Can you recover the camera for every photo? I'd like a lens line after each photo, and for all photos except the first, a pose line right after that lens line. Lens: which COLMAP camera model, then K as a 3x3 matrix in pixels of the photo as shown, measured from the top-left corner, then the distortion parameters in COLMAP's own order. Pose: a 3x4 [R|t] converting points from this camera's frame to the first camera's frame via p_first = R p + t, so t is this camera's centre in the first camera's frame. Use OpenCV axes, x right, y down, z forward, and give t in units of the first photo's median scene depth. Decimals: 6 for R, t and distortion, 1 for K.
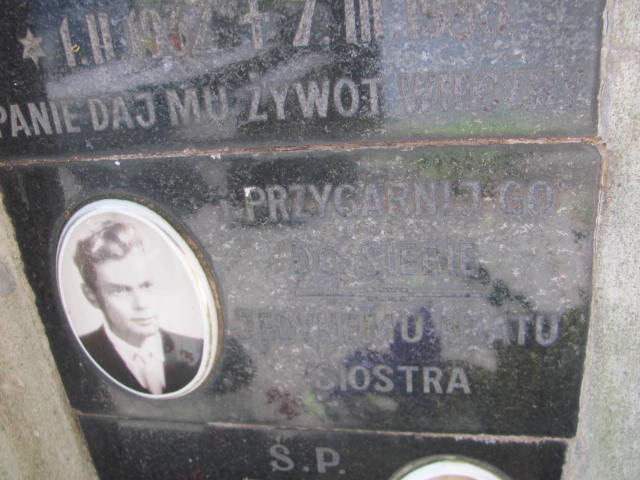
lens RADIAL K [[690.5, 0, 320.0], [0, 690.5, 240.0], [0, 0, 1]] dist [-0.232877, 0.266810]
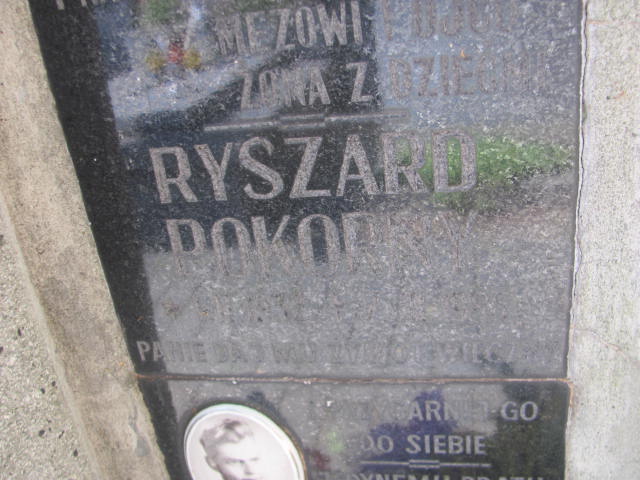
lens RADIAL K [[662.7, 0, 320.0], [0, 662.7, 240.0], [0, 0, 1]] dist [-0.205654, 0.203687]
pose [[0.999487, -0.031610, 0.005173, -0.127822], [0.031671, 0.999426, -0.012029, -0.423757], [-0.004790, 0.012187, 0.999914, -0.411576]]
